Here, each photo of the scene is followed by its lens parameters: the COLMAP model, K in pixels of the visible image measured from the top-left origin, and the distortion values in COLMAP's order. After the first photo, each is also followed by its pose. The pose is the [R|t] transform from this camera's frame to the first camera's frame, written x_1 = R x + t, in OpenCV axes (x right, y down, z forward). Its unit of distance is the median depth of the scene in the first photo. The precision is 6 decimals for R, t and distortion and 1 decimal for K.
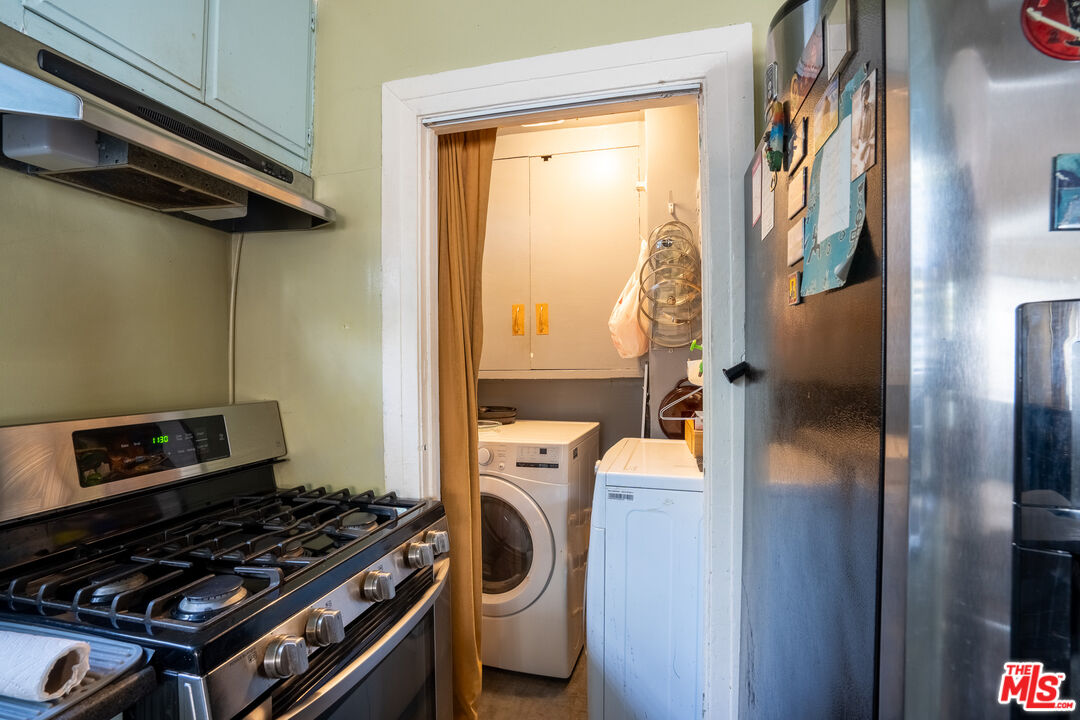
lens RADIAL K [[499.0, 0, 535.8], [0, 499.0, 361.5], [0, 0, 1]] dist [-0.049528, 0.017831]
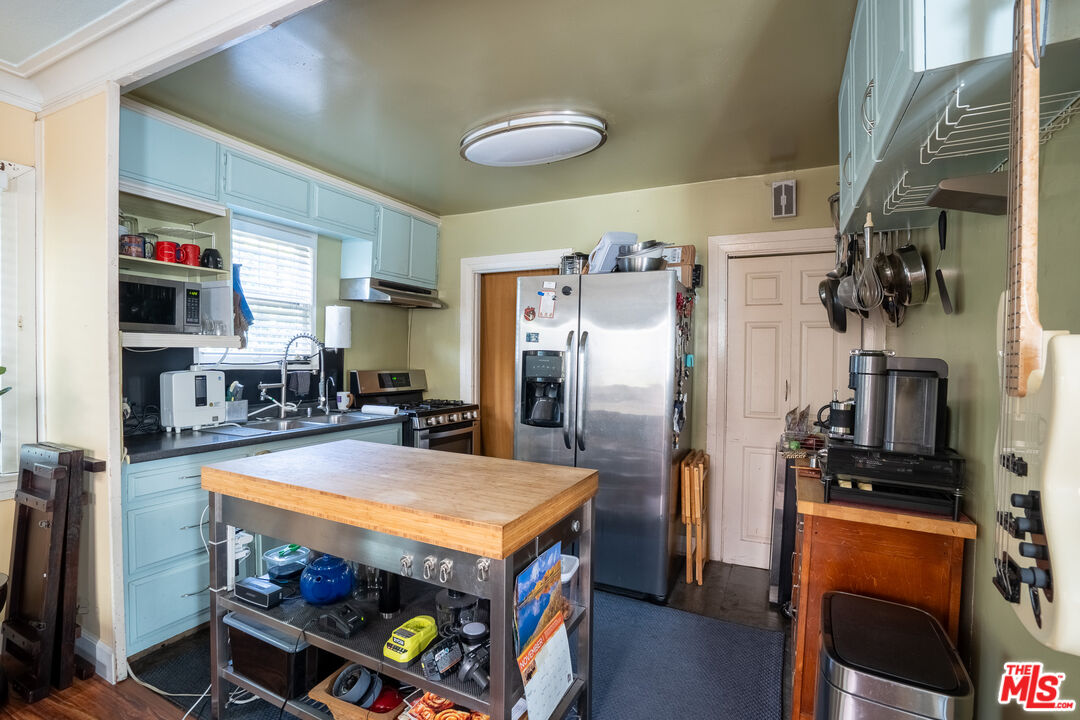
lens RADIAL K [[499.0, 0, 535.8], [0, 499.0, 361.5], [0, 0, 1]] dist [-0.049528, 0.017831]
pose [[0.980596, 0.018651, -0.195150, 0.689245], [-0.018205, 0.999826, 0.004076, 0.012300], [0.195192, -0.000445, 0.980765, -1.752622]]
